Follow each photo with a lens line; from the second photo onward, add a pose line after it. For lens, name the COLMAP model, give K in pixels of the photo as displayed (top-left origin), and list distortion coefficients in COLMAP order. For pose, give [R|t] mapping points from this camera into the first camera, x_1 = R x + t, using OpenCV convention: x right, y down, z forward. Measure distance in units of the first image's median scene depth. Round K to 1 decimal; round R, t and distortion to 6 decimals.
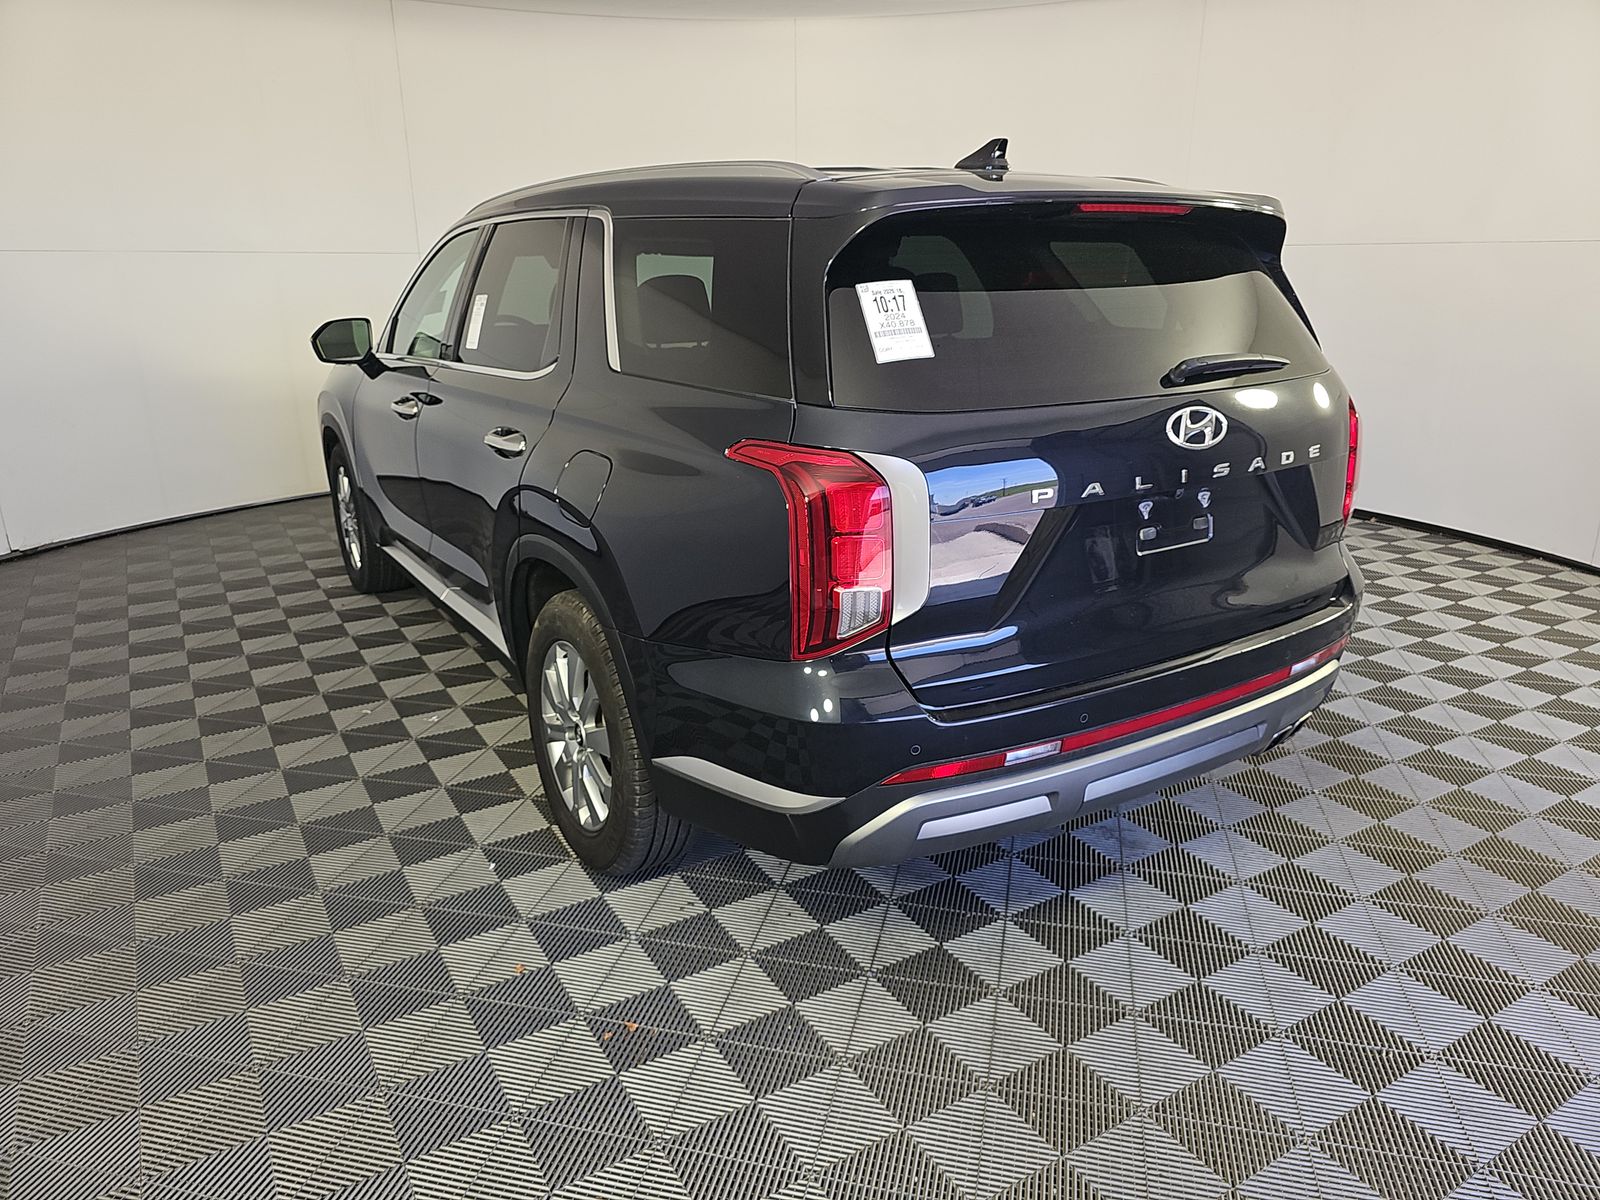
lens RADIAL K [[1074.1, 0, 800.0], [0, 1074.1, 600.0], [0, 0, 1]] dist [-0.000786, 0.000080]
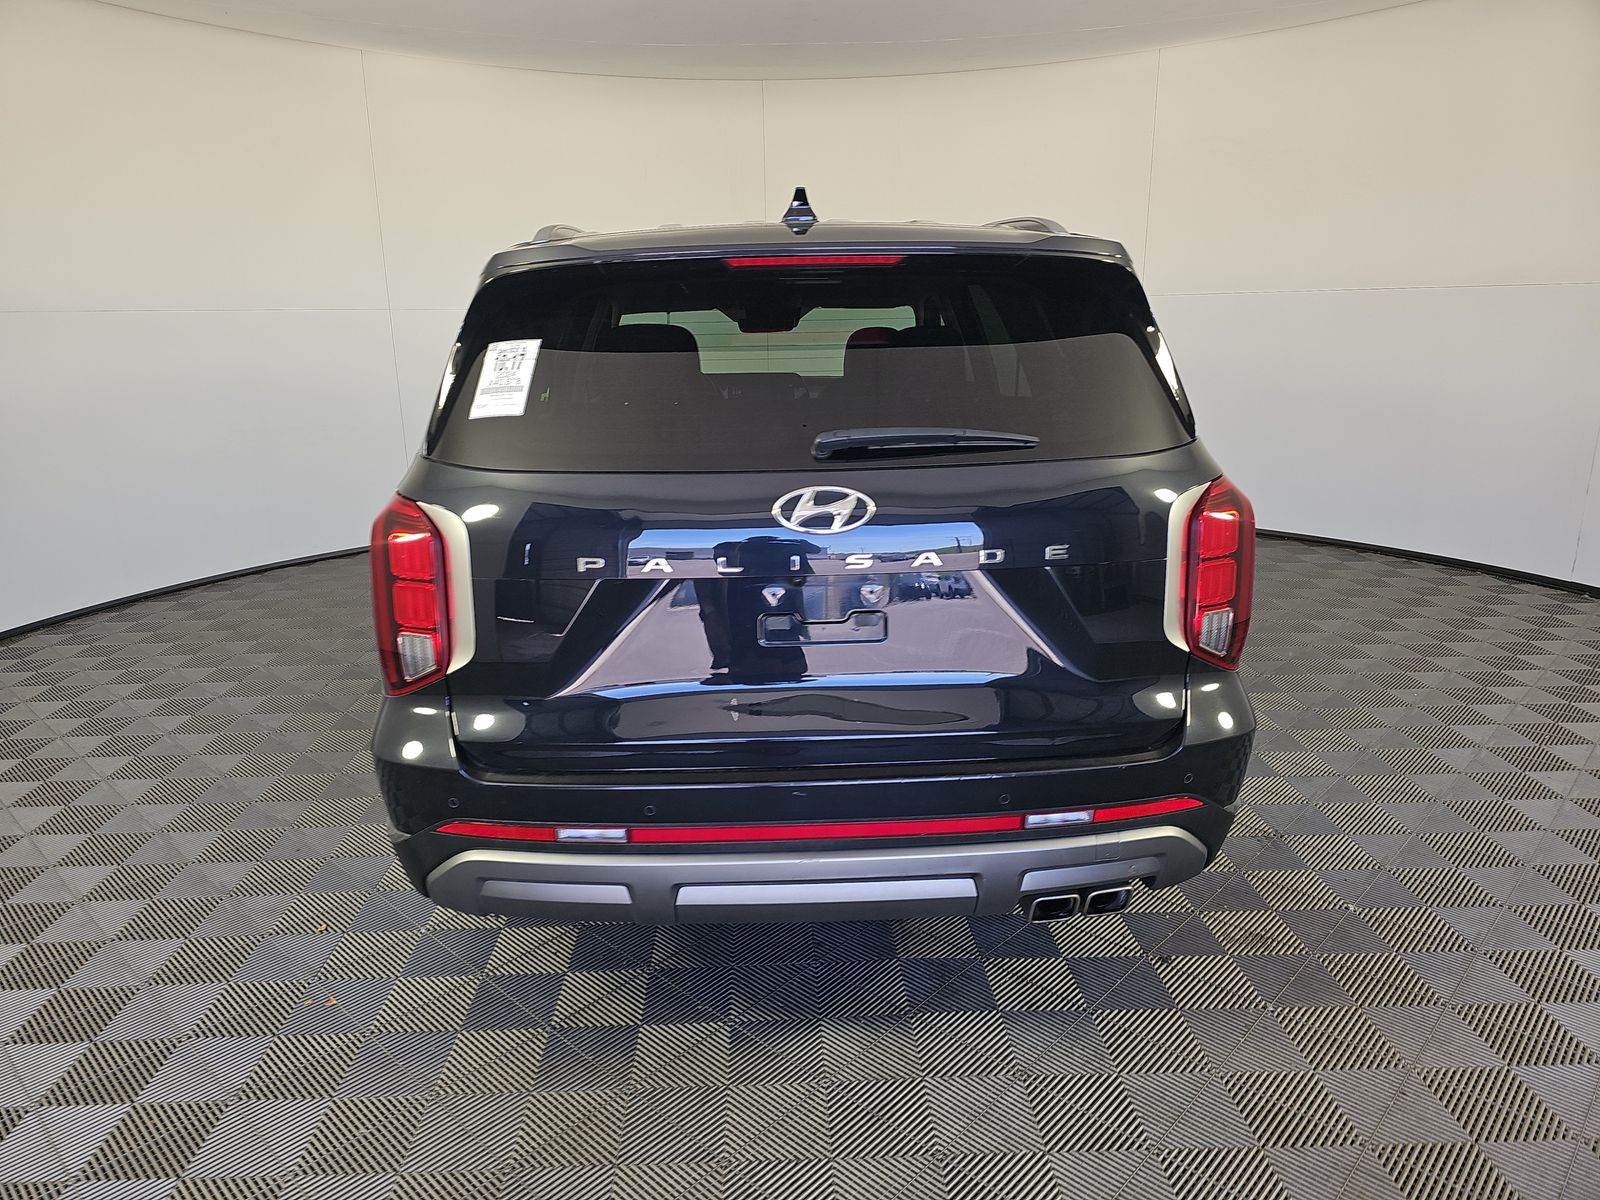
lens RADIAL K [[1087.5, 0, 800.0], [0, 1087.5, 600.0], [0, 0, 1]] dist [0.001990, 0.000874]
pose [[0.876699, 0.125305, -0.464432, 0.755901], [-0.142013, 0.989864, -0.001007, -0.083082], [0.459598, 0.066838, 0.885608, 0.211276]]
